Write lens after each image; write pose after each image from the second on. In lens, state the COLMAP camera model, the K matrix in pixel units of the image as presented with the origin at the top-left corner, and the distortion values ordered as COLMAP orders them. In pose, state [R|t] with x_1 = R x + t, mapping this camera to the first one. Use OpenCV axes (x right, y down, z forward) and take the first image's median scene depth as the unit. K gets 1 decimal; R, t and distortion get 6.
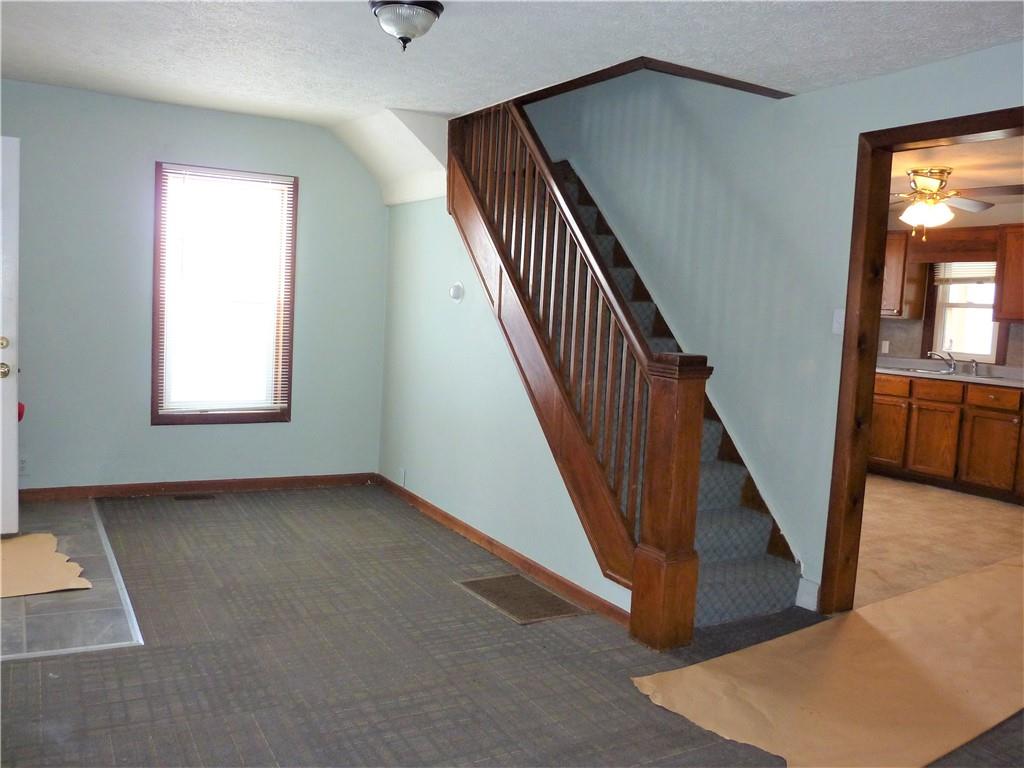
lens RADIAL K [[865.1, 0, 512.0], [0, 865.1, 384.0], [0, 0, 1]] dist [-0.088241, 0.067453]
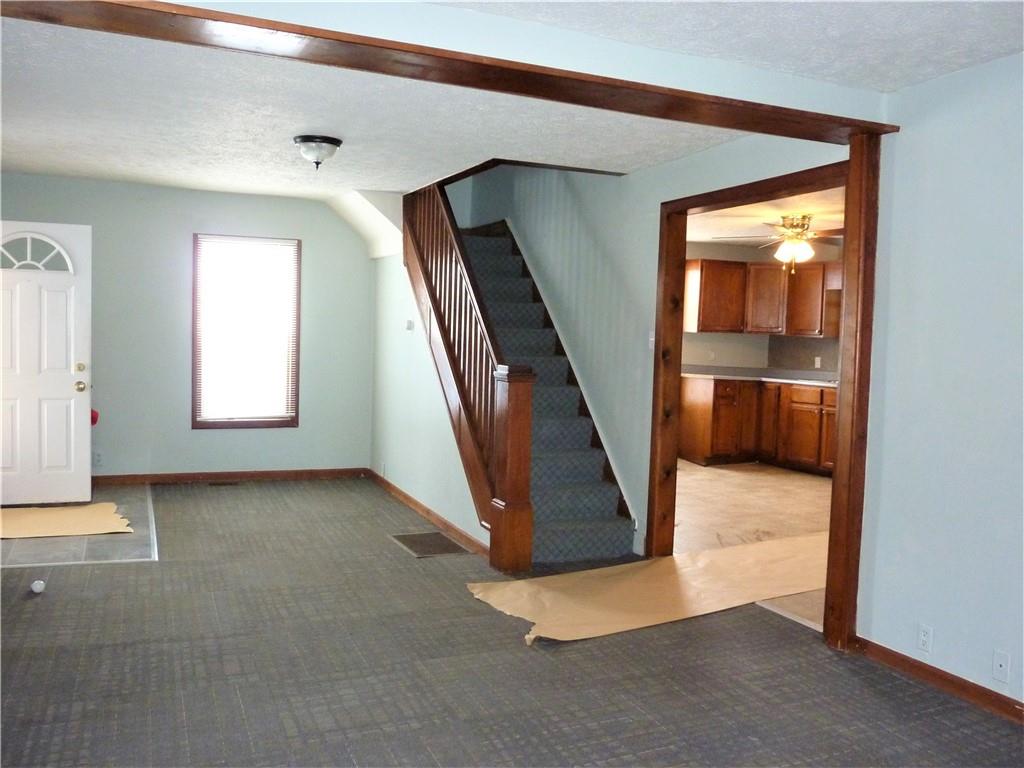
lens RADIAL K [[865.1, 0, 512.0], [0, 865.1, 384.0], [0, 0, 1]] dist [-0.088241, 0.067453]
pose [[0.993962, -0.015590, -0.108614, 0.290752], [0.011863, 0.999321, -0.034879, 0.039771], [0.109084, 0.033380, 0.993472, -0.363423]]
